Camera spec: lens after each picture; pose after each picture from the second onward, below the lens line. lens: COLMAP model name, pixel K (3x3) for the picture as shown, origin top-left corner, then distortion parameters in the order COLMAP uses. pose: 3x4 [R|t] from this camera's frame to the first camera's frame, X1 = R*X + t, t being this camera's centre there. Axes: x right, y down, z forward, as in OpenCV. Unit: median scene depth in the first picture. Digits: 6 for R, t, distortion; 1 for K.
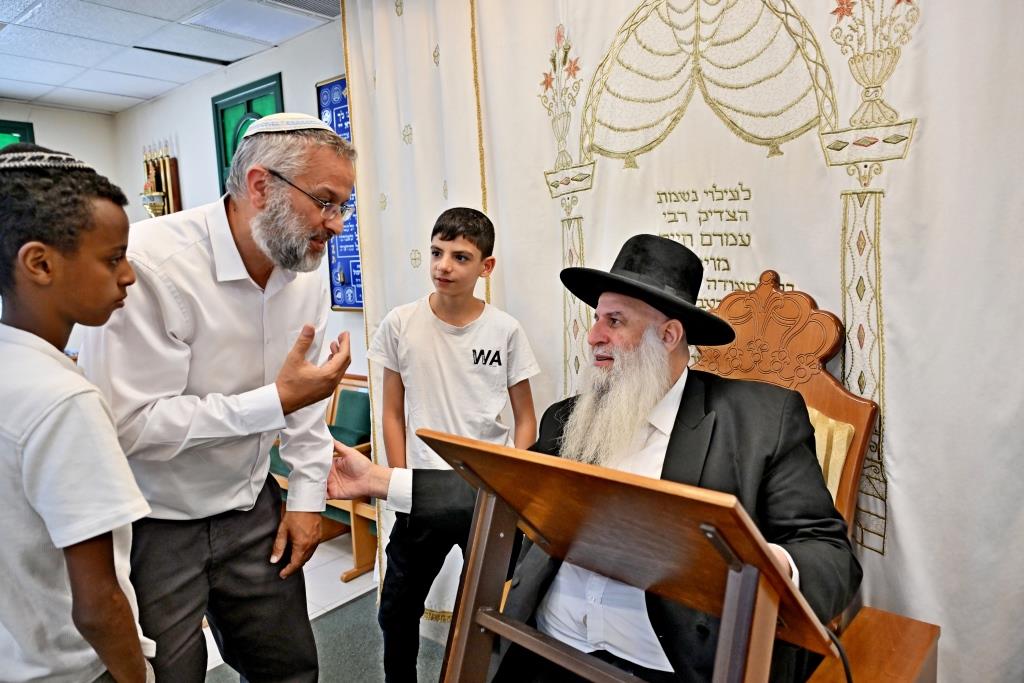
lens RADIAL K [[671.2, 0, 512.0], [0, 671.2, 341.5], [0, 0, 1]] dist [-0.005297, -0.001308]
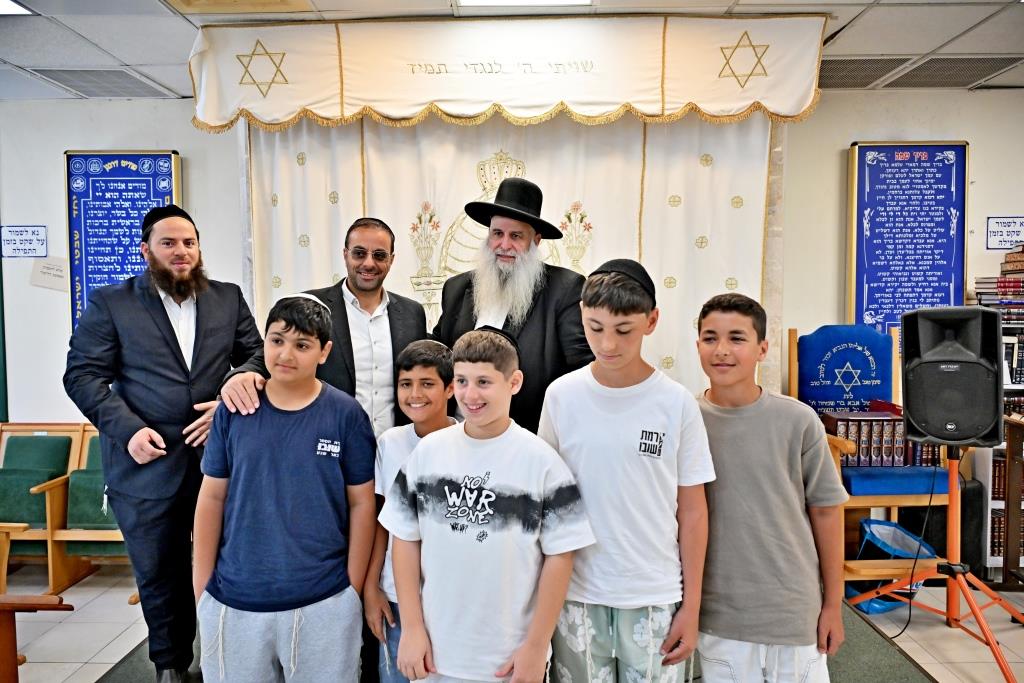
lens RADIAL K [[671.2, 0, 512.0], [0, 671.2, 341.5], [0, 0, 1]] dist [-0.005297, -0.001308]
pose [[0.772912, 0.003087, 0.634506, -0.992737], [0.048692, 0.996751, -0.064162, 0.054054], [-0.632642, 0.080487, 0.770250, -0.601915]]
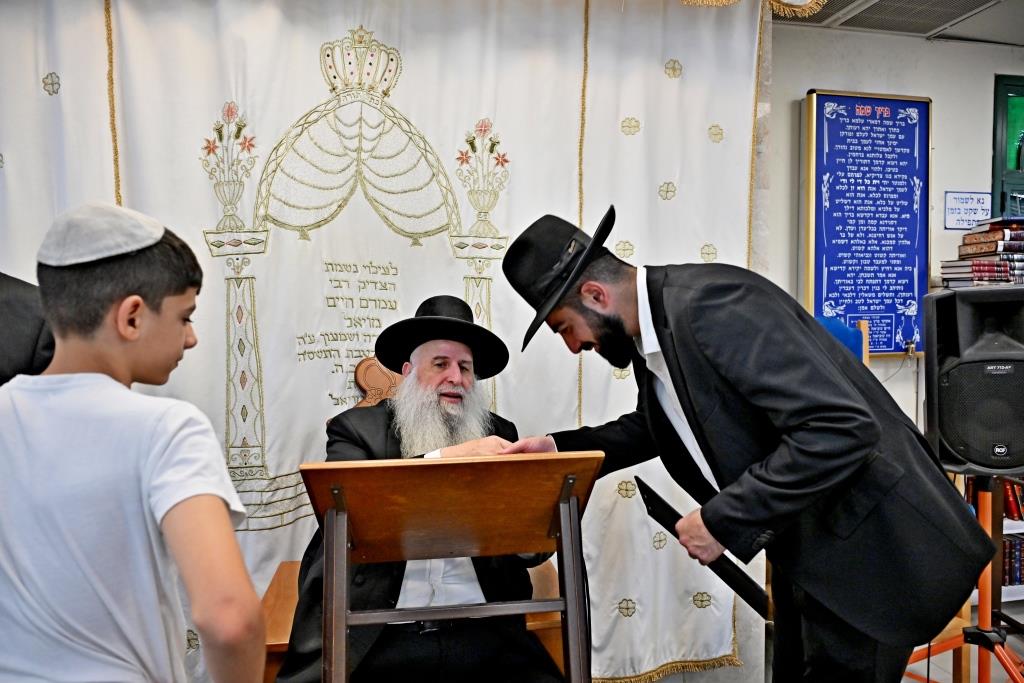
lens RADIAL K [[668.6, 0, 512.0], [0, 668.6, 341.5], [0, 0, 1]] dist [0.001180, -0.000441]
pose [[0.619396, 0.003465, 0.785071, -0.530510], [0.075717, 0.995065, -0.064130, 0.022451], [-0.781419, 0.099165, 0.616077, 0.009320]]
